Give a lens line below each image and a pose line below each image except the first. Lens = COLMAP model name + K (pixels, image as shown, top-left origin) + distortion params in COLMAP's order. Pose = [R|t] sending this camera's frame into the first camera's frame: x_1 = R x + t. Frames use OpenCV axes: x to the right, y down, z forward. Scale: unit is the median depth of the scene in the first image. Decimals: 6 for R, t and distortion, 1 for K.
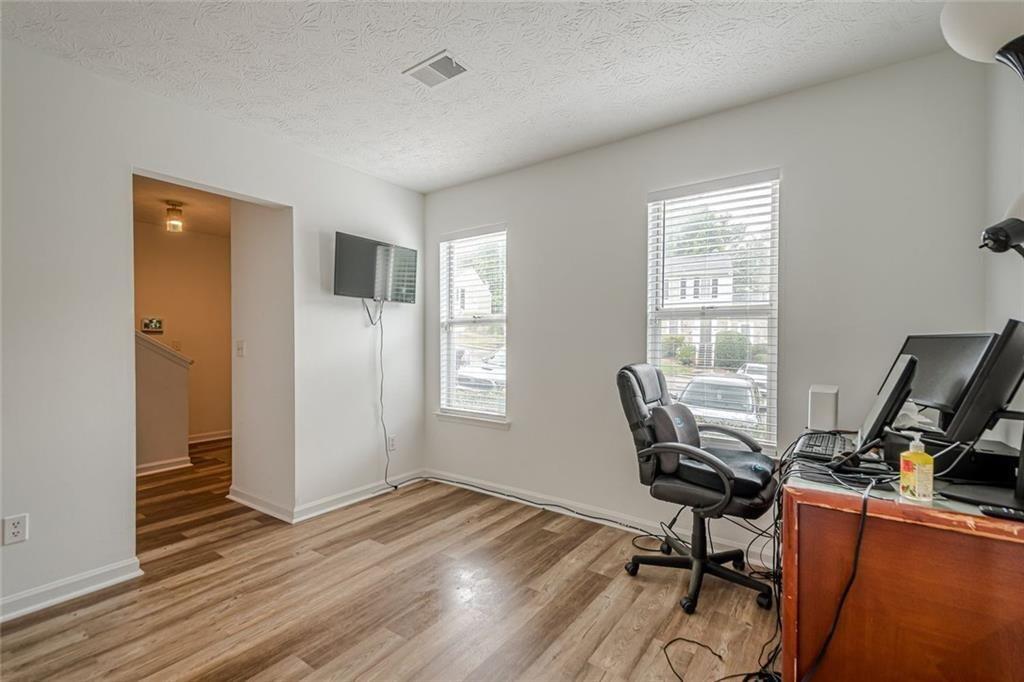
lens RADIAL K [[467.7, 0, 503.5], [0, 467.7, 342.7], [0, 0, 1]] dist [-0.001247, -0.000252]
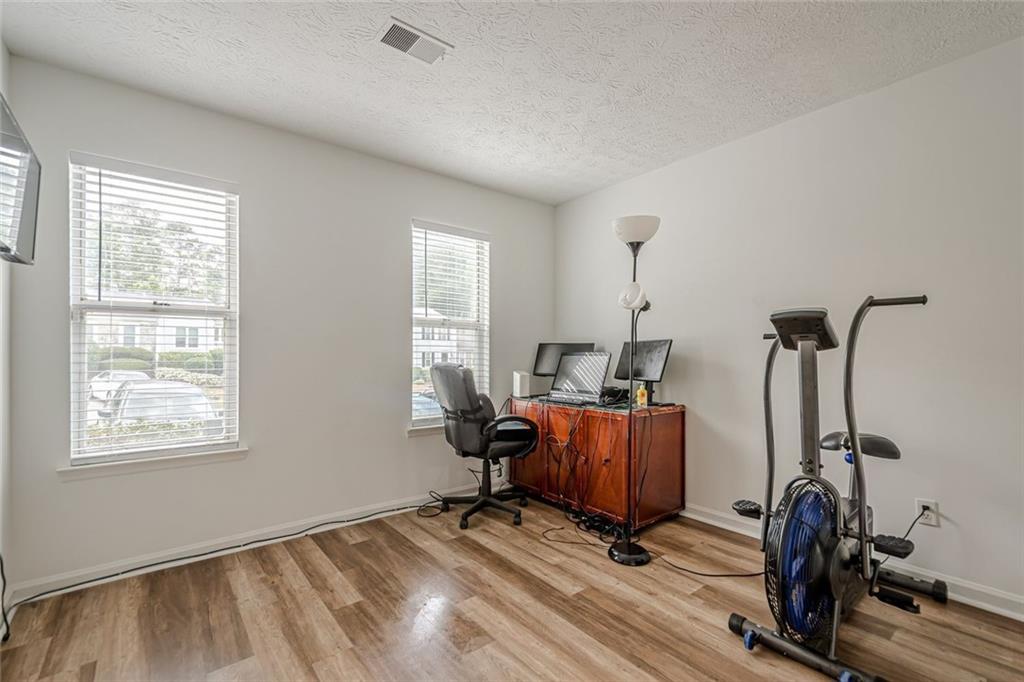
lens RADIAL K [[467.7, 0, 503.2], [0, 467.7, 344.4], [0, 0, 1]] dist [-0.001247, -0.000252]
pose [[0.234358, 0.014131, 0.972048, -0.750486], [0.005864, 0.999856, -0.015949, 0.015967], [-0.972133, 0.009438, 0.234242, 0.479488]]
